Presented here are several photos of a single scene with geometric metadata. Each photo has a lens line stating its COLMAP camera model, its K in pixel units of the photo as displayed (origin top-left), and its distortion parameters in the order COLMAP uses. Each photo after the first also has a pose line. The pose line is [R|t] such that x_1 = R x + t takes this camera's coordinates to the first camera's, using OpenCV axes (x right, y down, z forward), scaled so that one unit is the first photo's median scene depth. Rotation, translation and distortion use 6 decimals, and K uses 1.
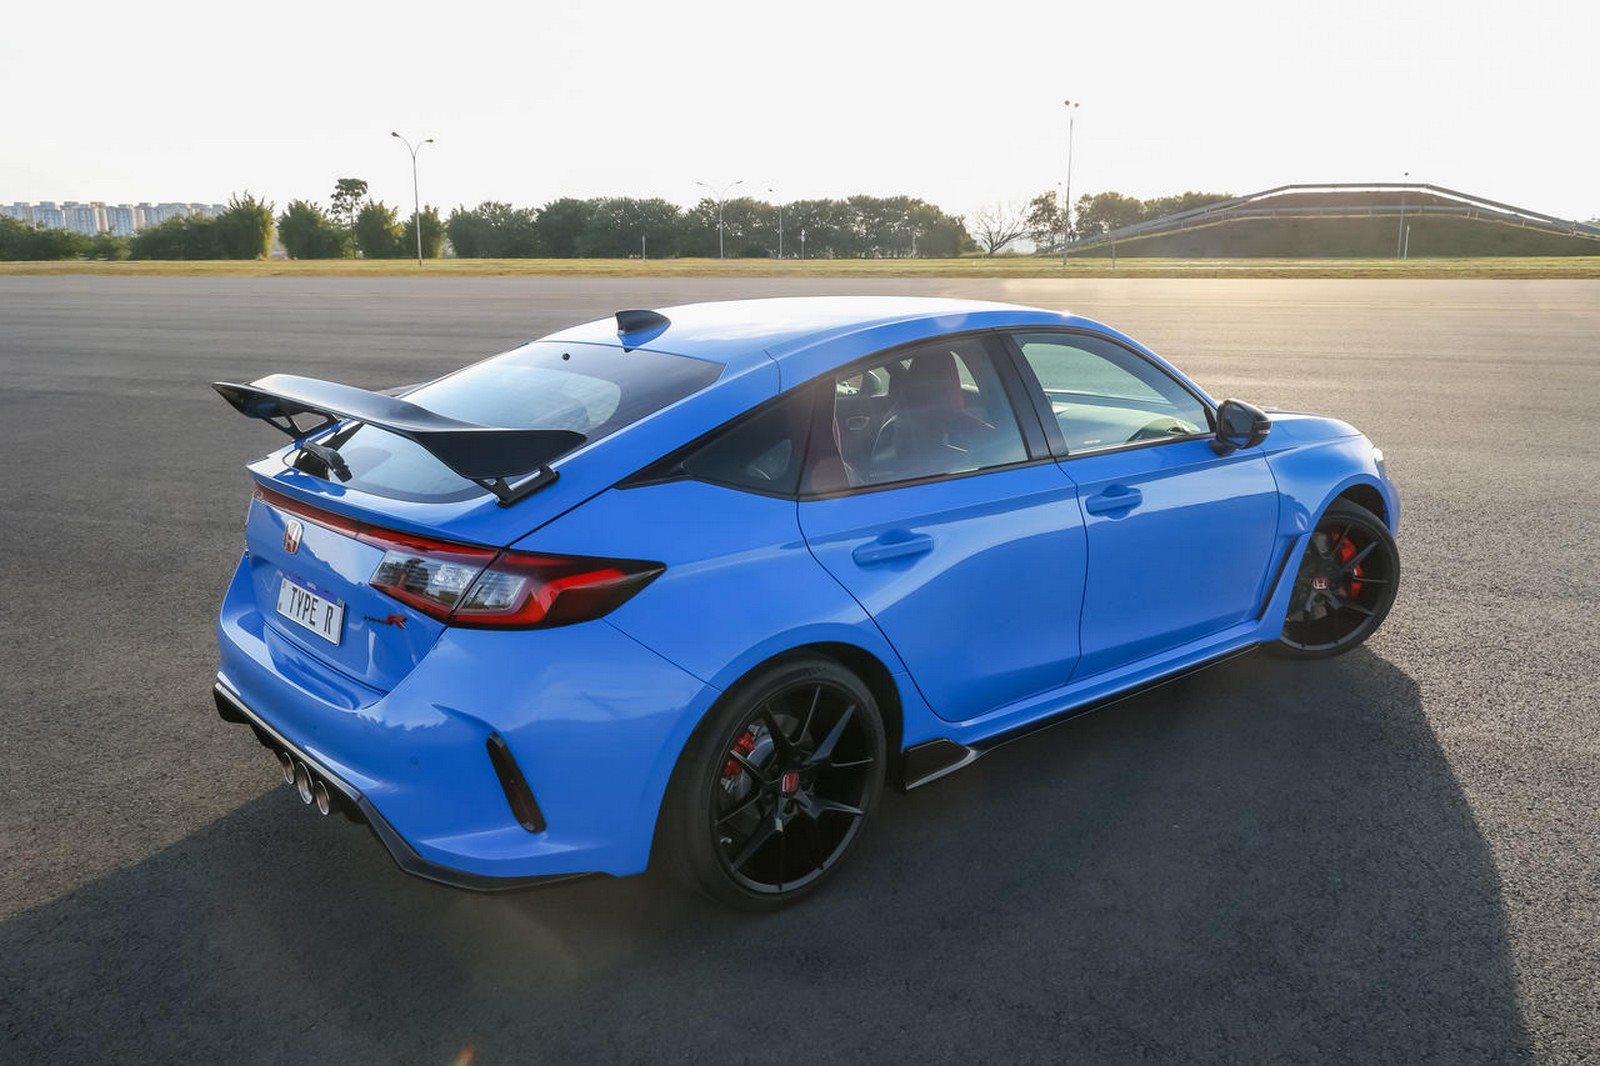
lens RADIAL K [[1269.0, 0, 800.0], [0, 1269.0, 533.0], [0, 0, 1]] dist [0.000733, 0.011958]
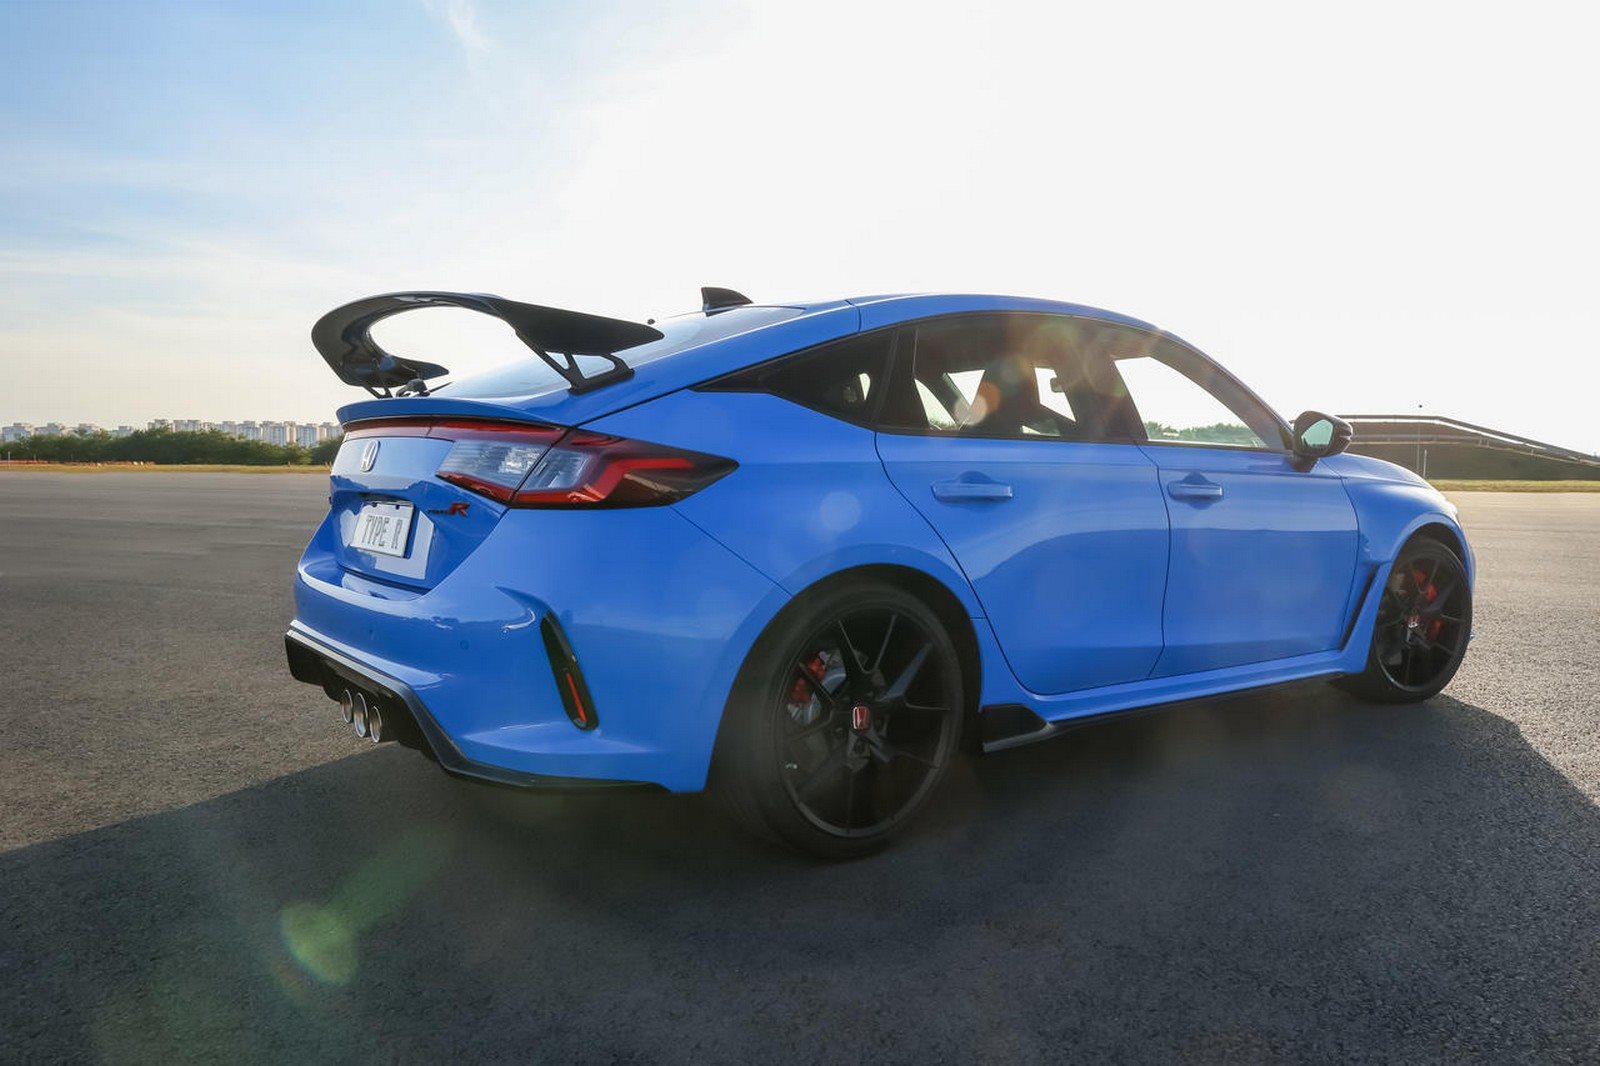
lens RADIAL K [[1139.2, 0, 802.0], [0, 1139.2, 515.8], [0, 0, 1]] dist [-0.003767, 0.012693]
pose [[0.997659, 0.022910, -0.064432, -0.000438], [-0.033108, 0.986243, -0.161955, 0.188990], [0.059835, 0.163709, 0.984692, 0.146956]]
